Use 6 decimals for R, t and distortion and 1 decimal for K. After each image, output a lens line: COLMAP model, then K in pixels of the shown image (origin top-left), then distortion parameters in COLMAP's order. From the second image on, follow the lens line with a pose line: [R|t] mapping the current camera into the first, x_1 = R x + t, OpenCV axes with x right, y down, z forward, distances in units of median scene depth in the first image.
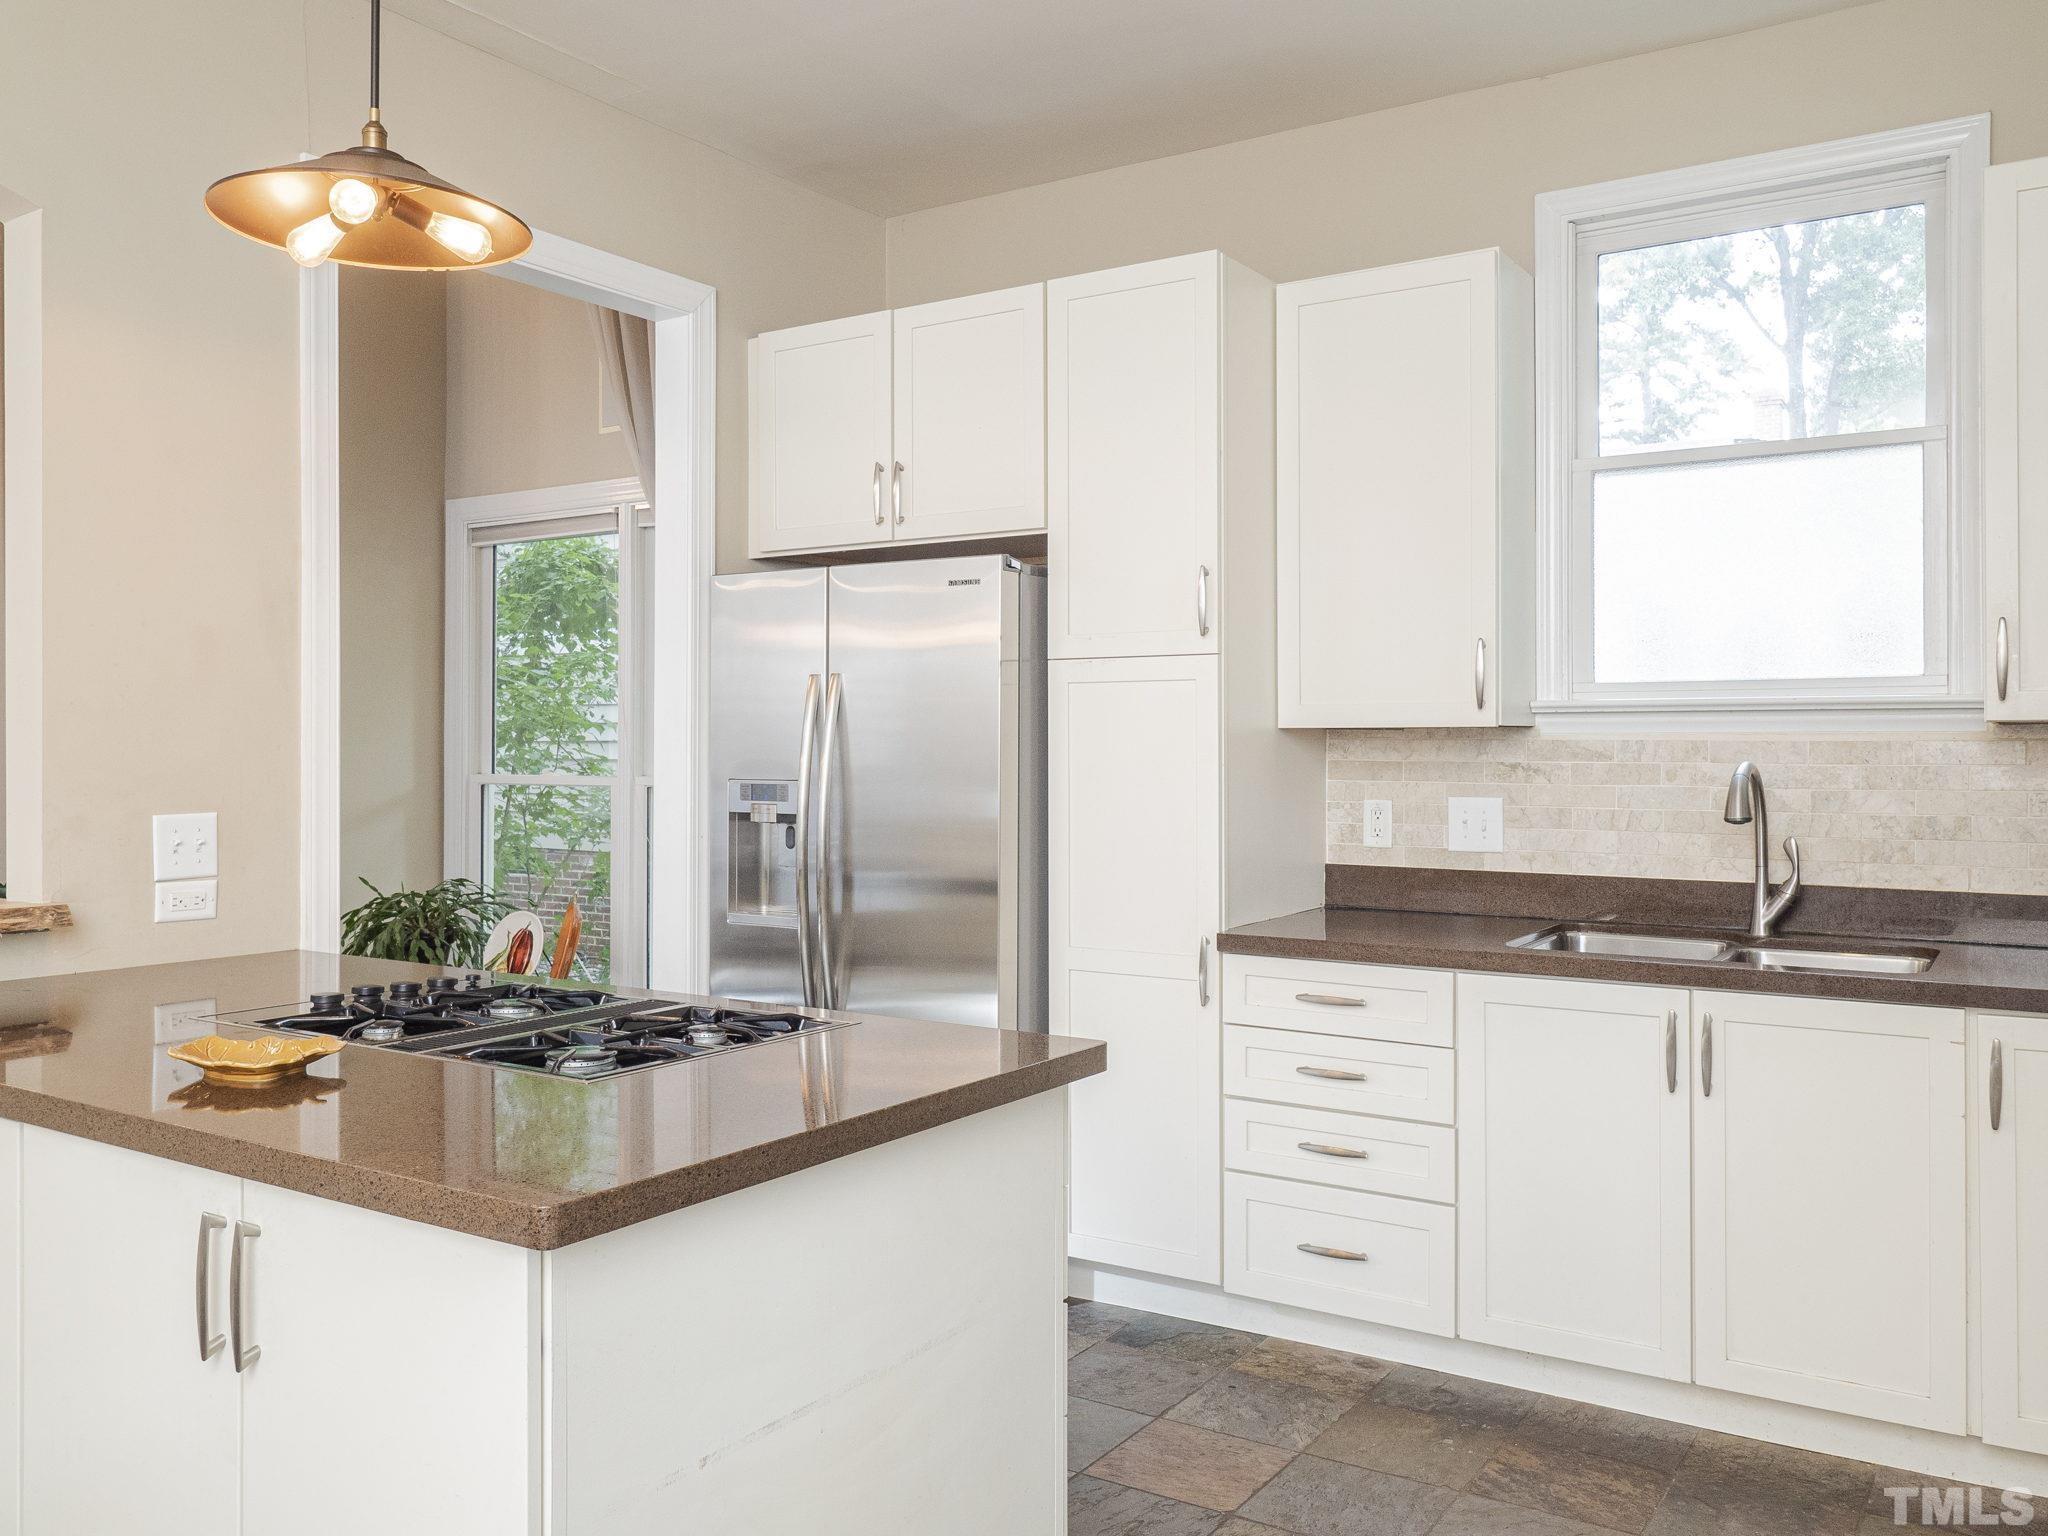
lens RADIAL K [[1617.7, 0, 1026.0], [0, 1617.7, 759.9], [0, 0, 1]] dist [0.000541, 0.000486]
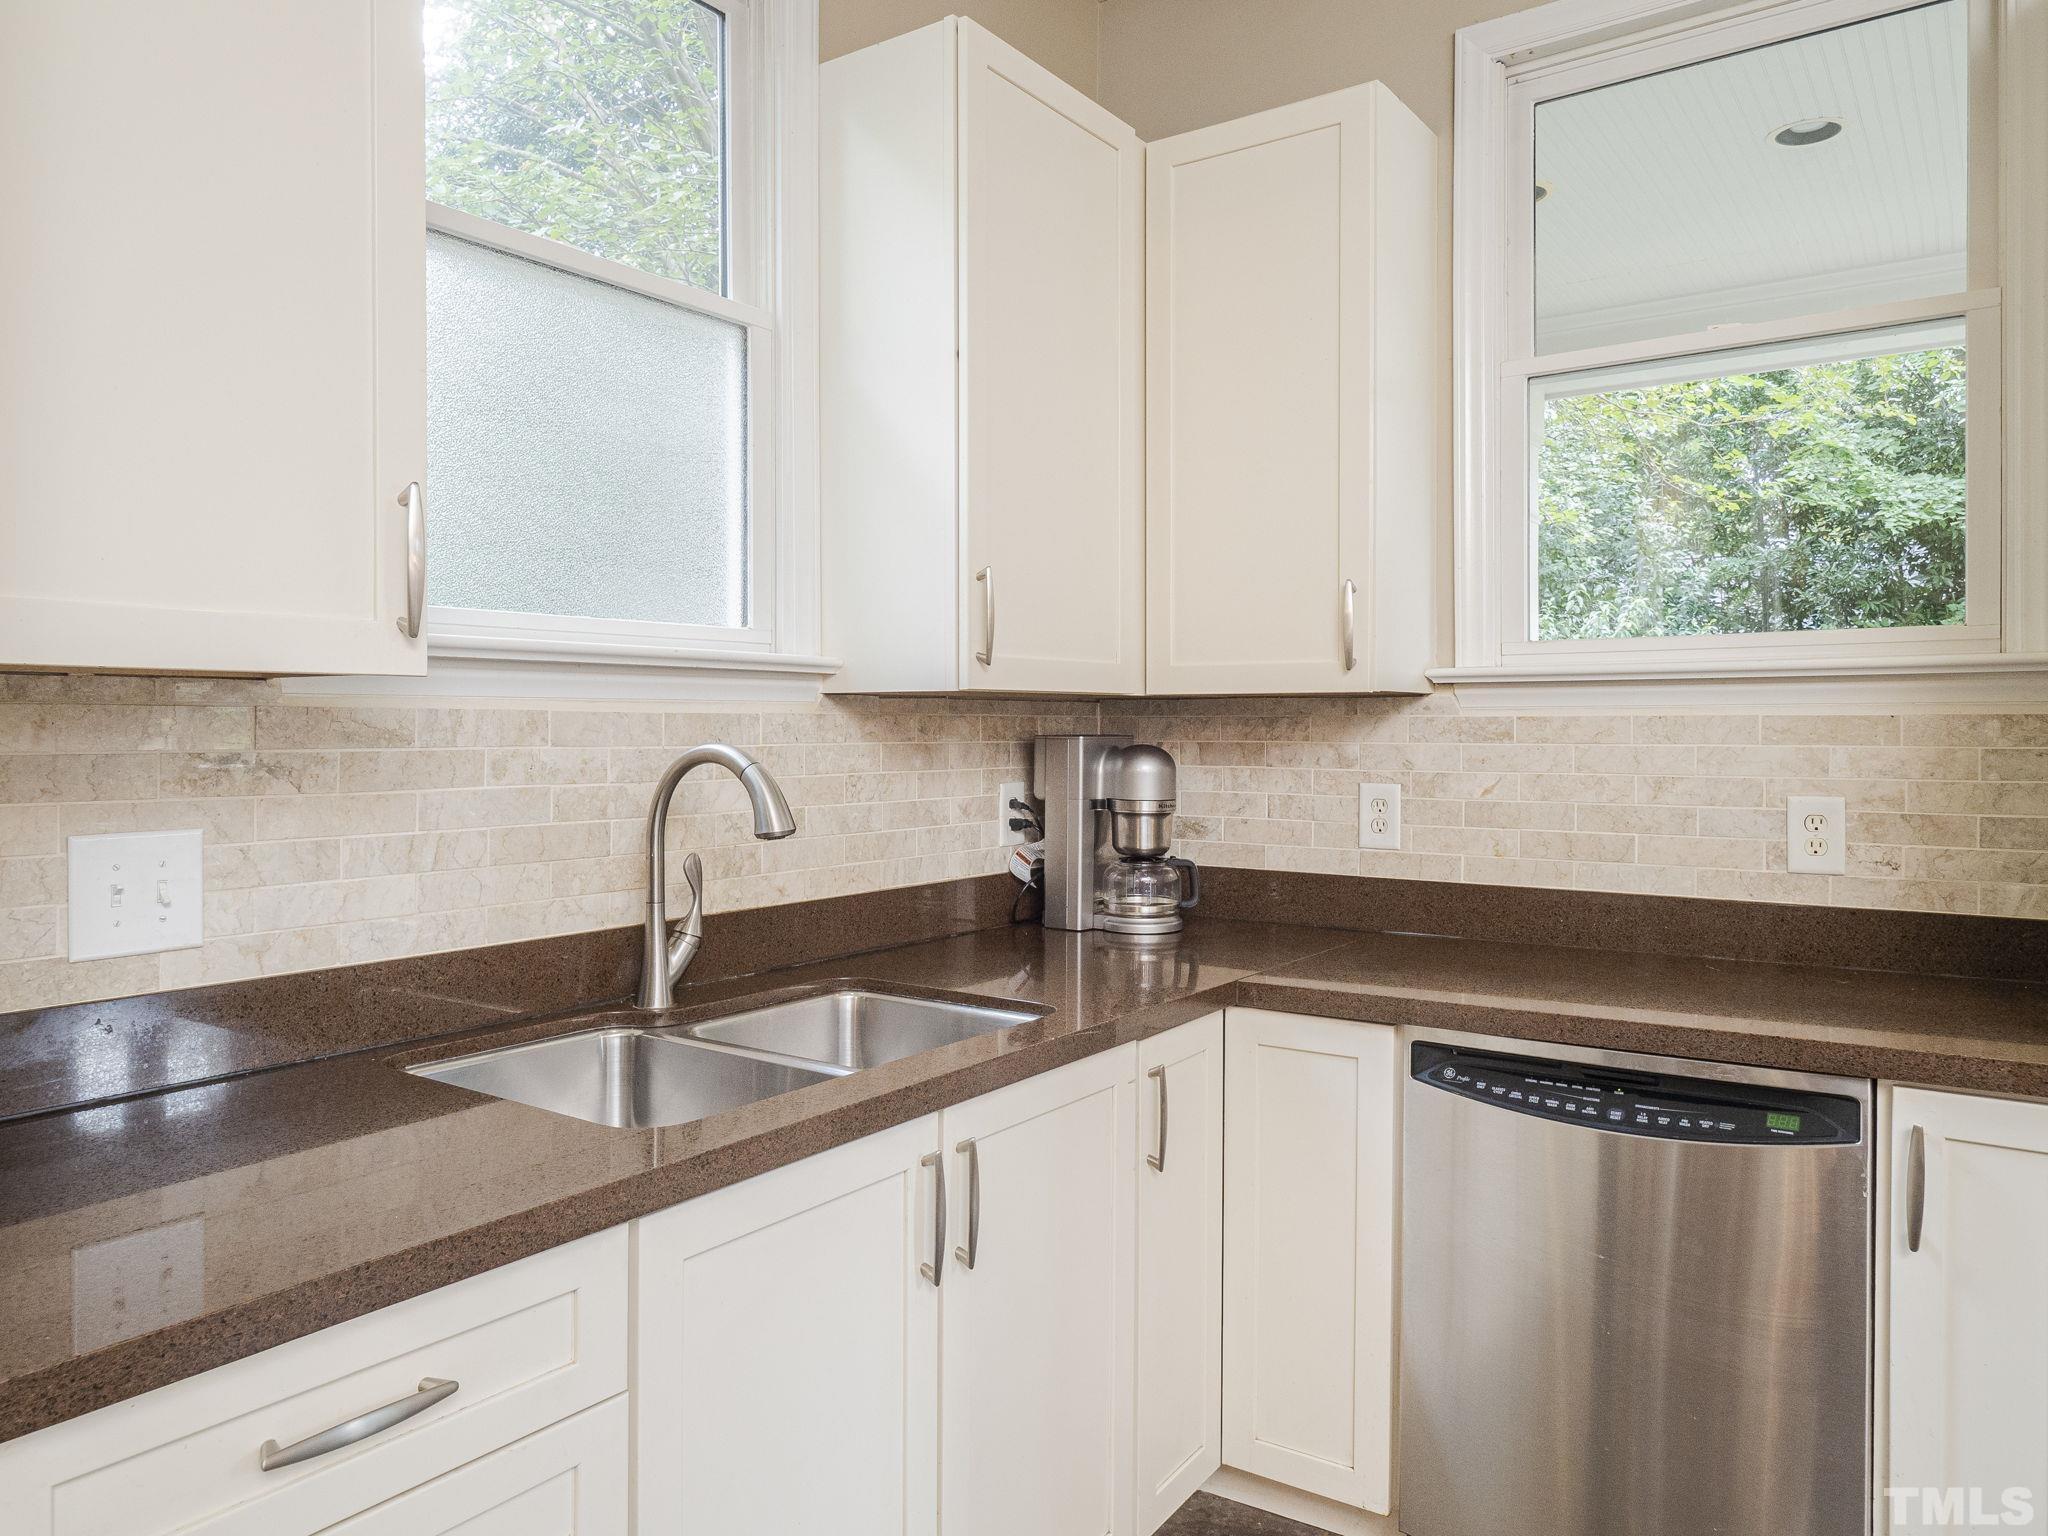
lens RADIAL K [[1408.8, 0, 1023.6], [0, 1408.8, 751.5], [0, 0, 1]] dist [-0.003143, -0.001633]
pose [[0.037653, -0.016953, 0.999147, -0.107655], [0.009843, 0.999814, 0.016593, -0.003551], [-0.999242, 0.009209, 0.037813, 0.787180]]
